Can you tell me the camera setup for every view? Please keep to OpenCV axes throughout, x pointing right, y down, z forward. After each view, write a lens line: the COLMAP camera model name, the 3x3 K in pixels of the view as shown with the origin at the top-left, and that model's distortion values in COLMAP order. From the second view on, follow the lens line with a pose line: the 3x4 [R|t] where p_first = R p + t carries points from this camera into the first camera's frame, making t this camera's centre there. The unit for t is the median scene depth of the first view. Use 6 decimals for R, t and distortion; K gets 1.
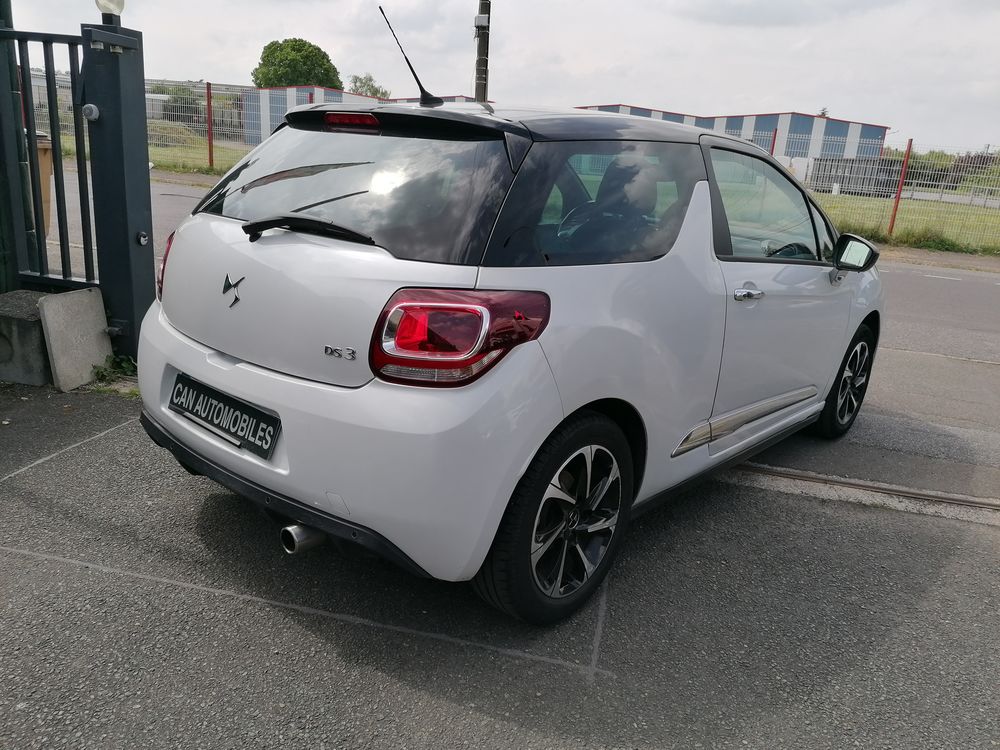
lens RADIAL K [[768.1, 0, 500.0], [0, 768.1, 375.0], [0, 0, 1]] dist [0.063223, -0.009355]
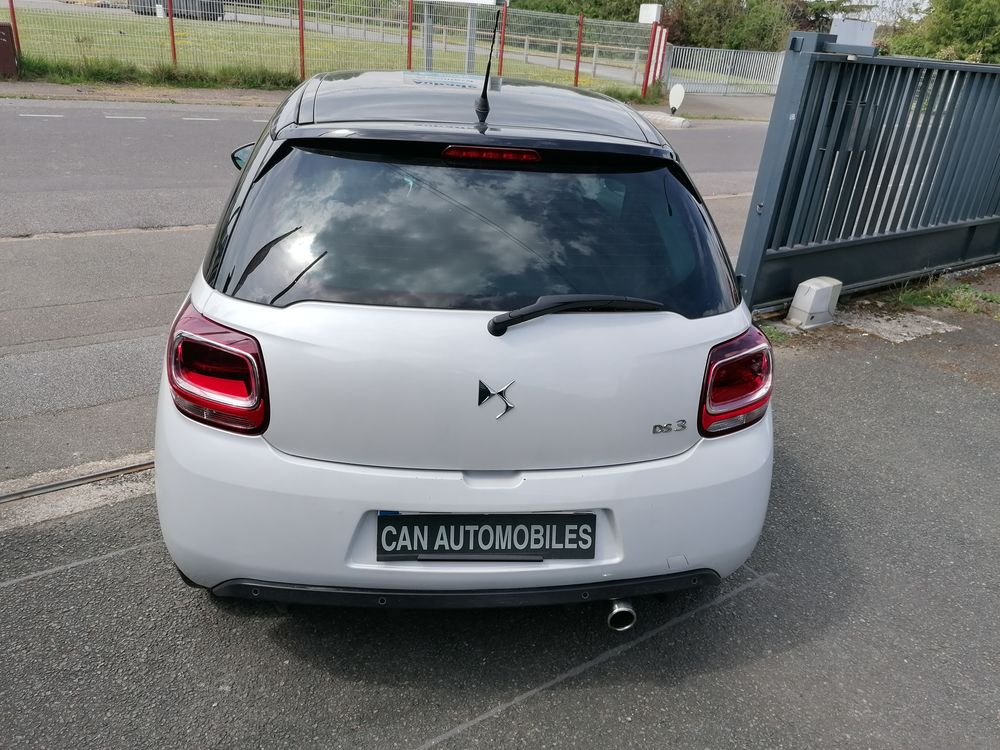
lens RADIAL K [[768.1, 0, 500.0], [0, 768.1, 375.0], [0, 0, 1]] dist [0.063223, -0.009355]
pose [[0.681985, -0.329085, 0.653146, -0.866220], [0.182942, 0.941418, 0.283309, -0.363308], [-0.708116, -0.073725, 0.702237, 0.418696]]
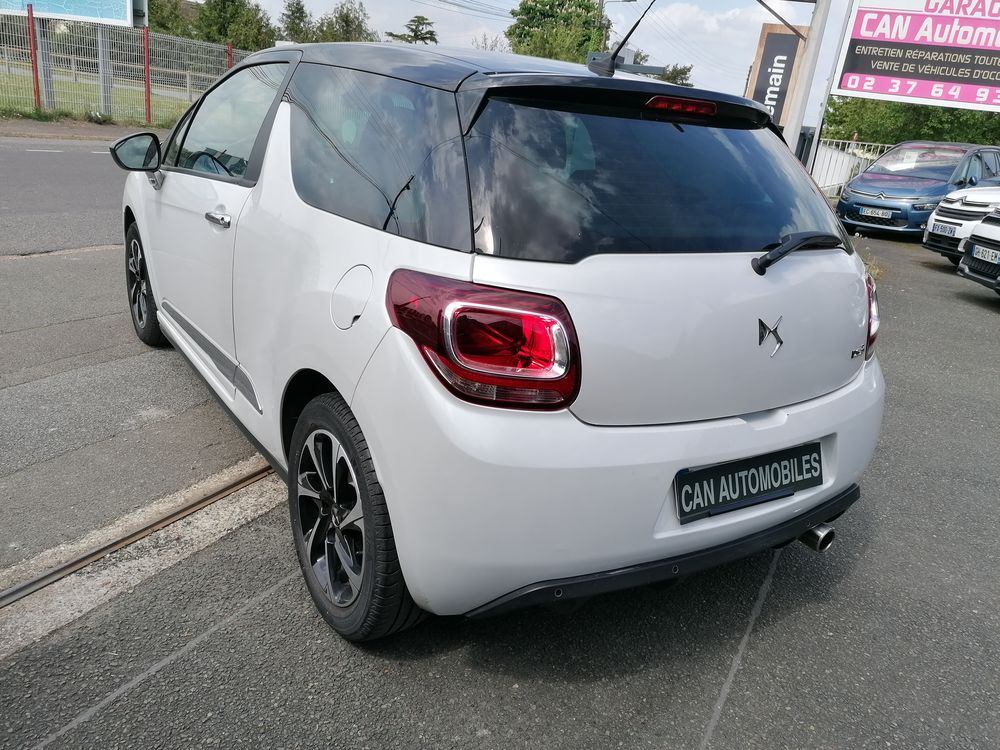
lens RADIAL K [[768.1, 0, 500.0], [0, 768.1, 375.0], [0, 0, 1]] dist [0.063223, -0.009355]
pose [[0.265997, -0.359316, 0.894504, -1.185378], [0.179029, 0.930205, 0.320419, -0.391064], [-0.947203, 0.074911, 0.311759, 1.013727]]
